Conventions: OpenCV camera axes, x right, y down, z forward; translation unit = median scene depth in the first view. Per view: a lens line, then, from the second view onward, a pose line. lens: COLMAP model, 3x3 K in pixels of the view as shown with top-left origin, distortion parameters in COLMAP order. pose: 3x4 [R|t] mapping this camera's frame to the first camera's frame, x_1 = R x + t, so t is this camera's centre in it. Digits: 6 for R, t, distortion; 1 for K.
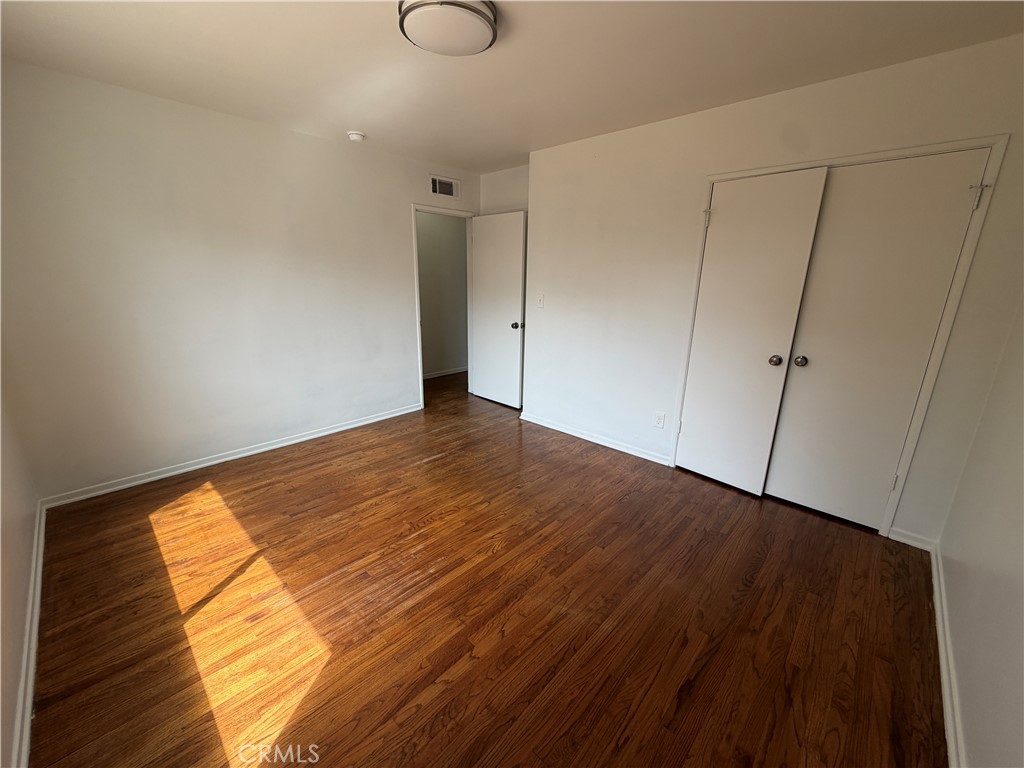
lens RADIAL K [[407.9, 0, 509.6], [0, 407.9, 384.6], [0, 0, 1]] dist [-0.000155, -0.000037]
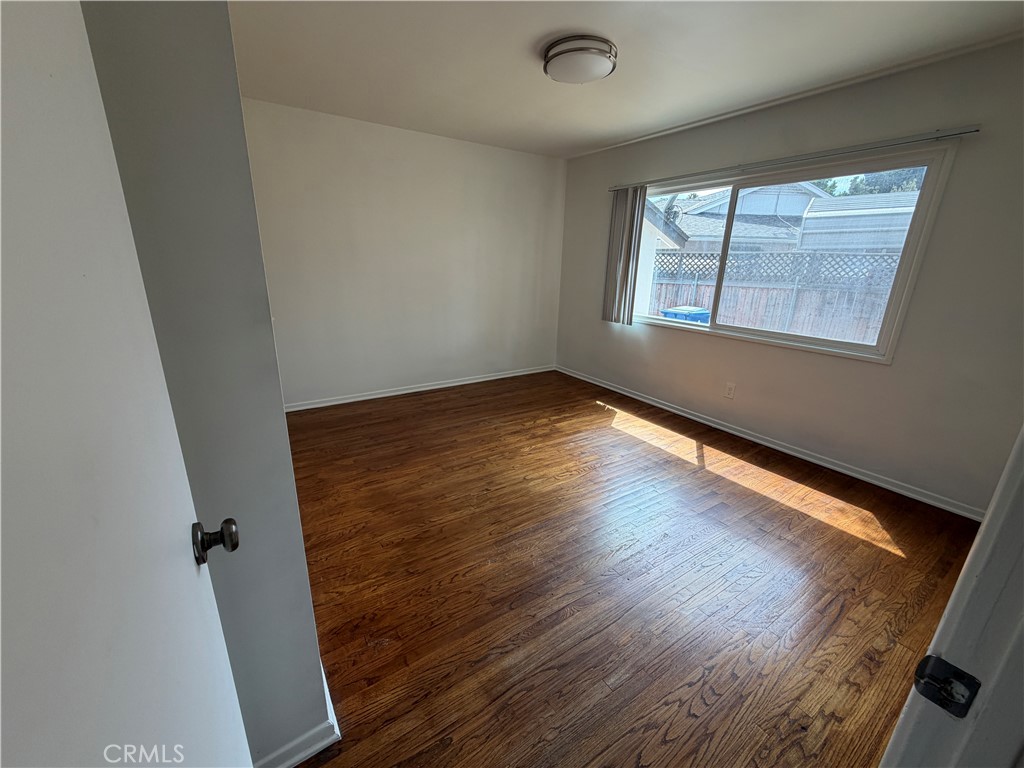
lens RADIAL K [[407.9, 0, 509.6], [0, 407.9, 384.6], [0, 0, 1]] dist [-0.000155, -0.000037]
pose [[-0.973115, -0.102482, 0.206264, -0.260461], [0.022501, 0.848969, 0.527964, -0.581029], [-0.229219, 0.518411, -0.823838, 2.261236]]
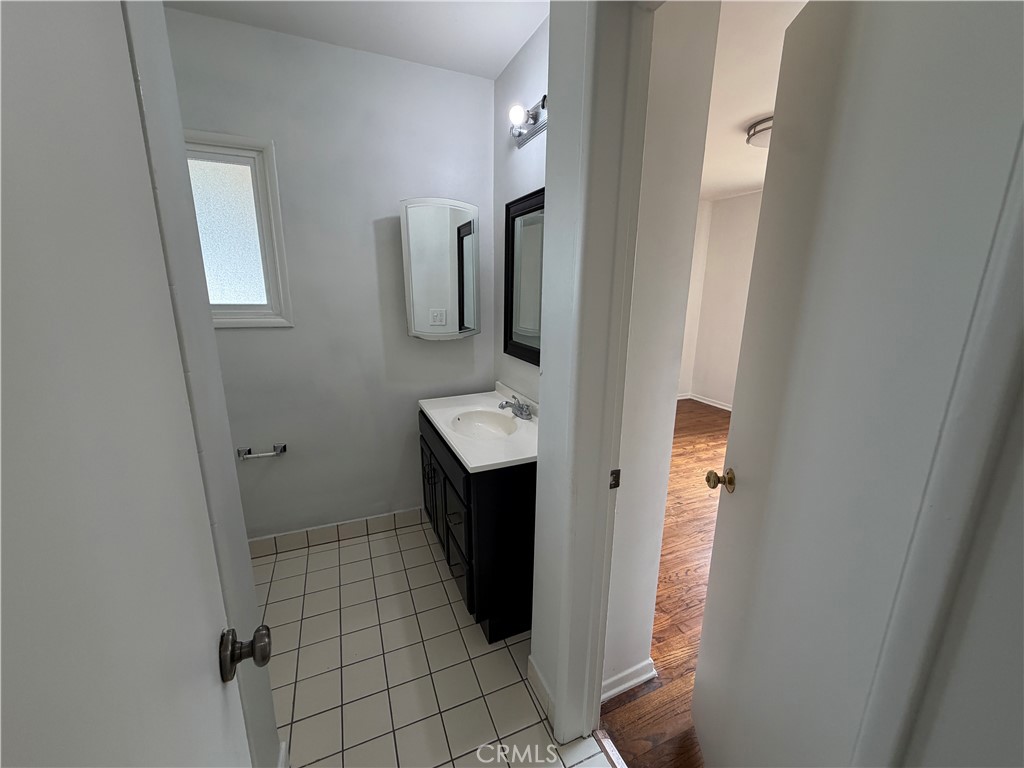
lens RADIAL K [[407.9, 0, 509.6], [0, 407.9, 384.6], [0, 0, 1]] dist [-0.000155, -0.000037]
pose [[-0.915540, -0.113054, 0.386012, 0.072288], [0.085558, 0.882988, 0.461532, -0.700145], [-0.393022, 0.455577, -0.798739, 2.572896]]
